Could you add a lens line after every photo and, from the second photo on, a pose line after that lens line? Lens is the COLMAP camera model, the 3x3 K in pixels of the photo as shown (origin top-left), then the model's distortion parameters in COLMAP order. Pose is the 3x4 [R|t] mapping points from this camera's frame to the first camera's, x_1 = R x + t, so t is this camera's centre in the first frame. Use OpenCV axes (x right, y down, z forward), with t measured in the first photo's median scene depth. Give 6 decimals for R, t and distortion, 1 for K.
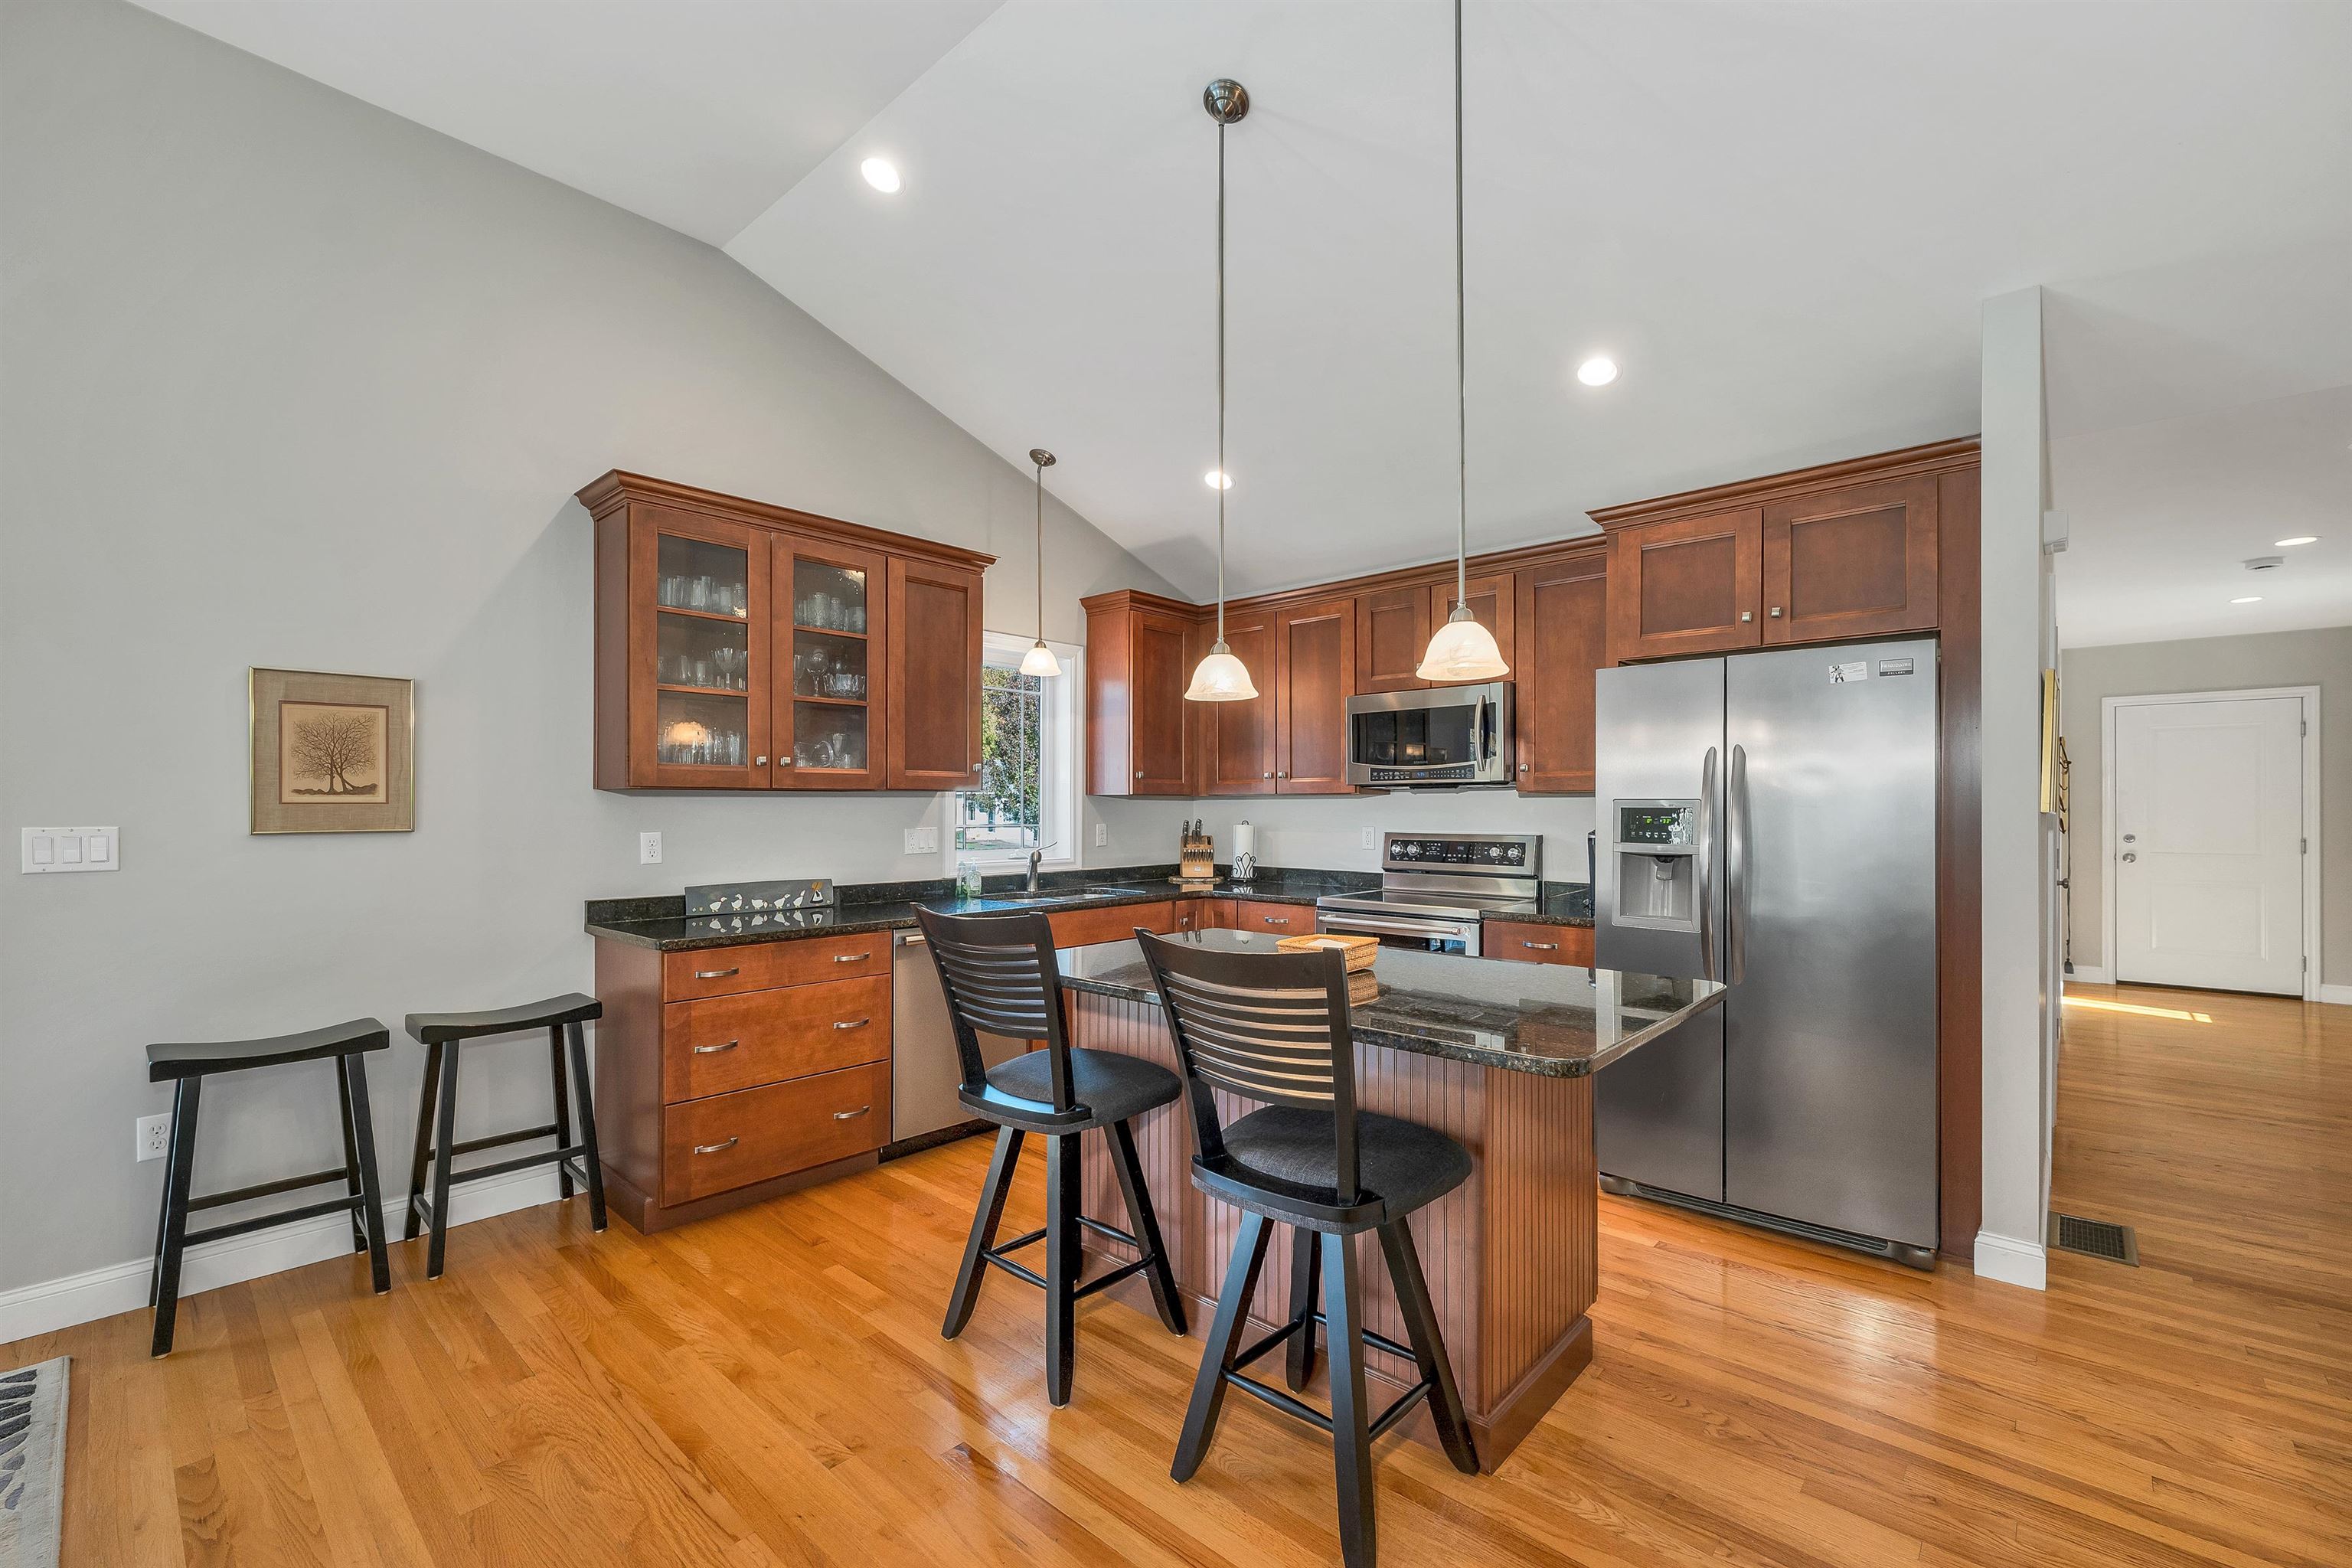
lens RADIAL K [[985.1, 0, 1188.3], [0, 985.1, 810.1], [0, 0, 1]] dist [0.000431, 0.000136]
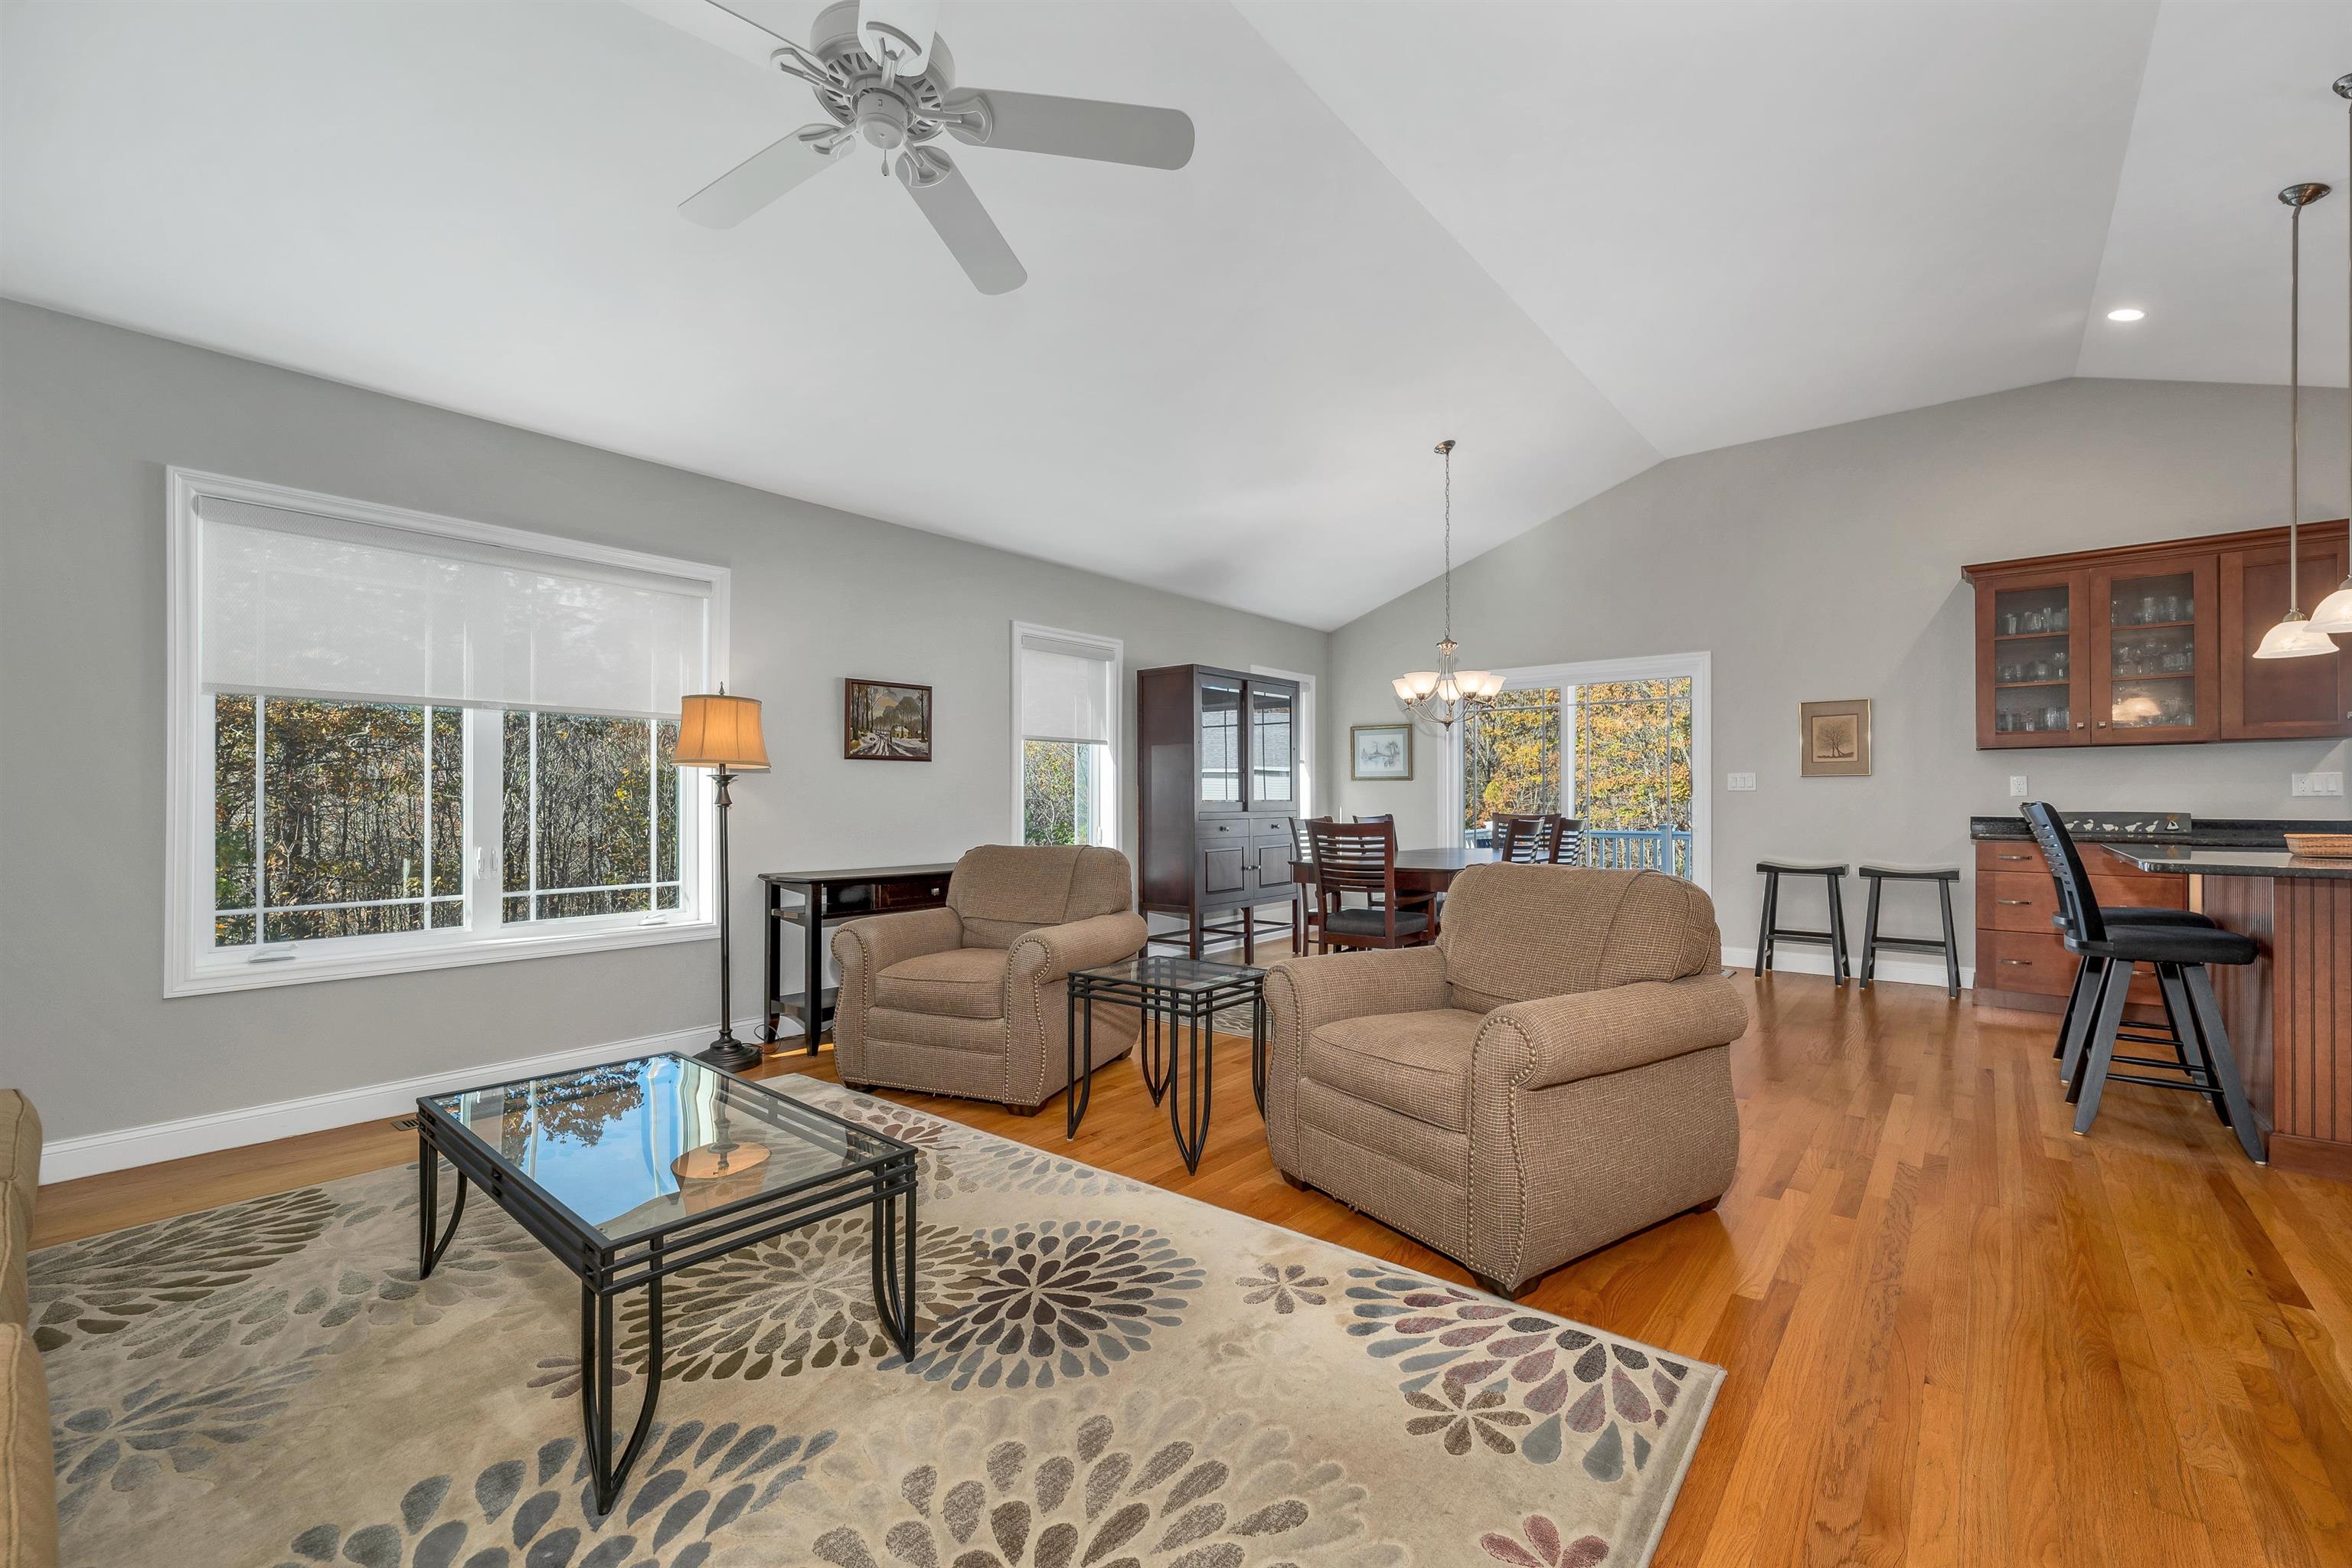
lens RADIAL K [[976.7, 0, 1190.0], [0, 976.7, 793.7], [0, 0, 1]] dist [0.003025, 0.000280]
pose [[0.048819, -0.004303, -0.998798, 0.864469], [-0.002803, 0.999986, -0.004445, 0.055326], [0.998804, 0.003017, 0.048807, -0.361477]]
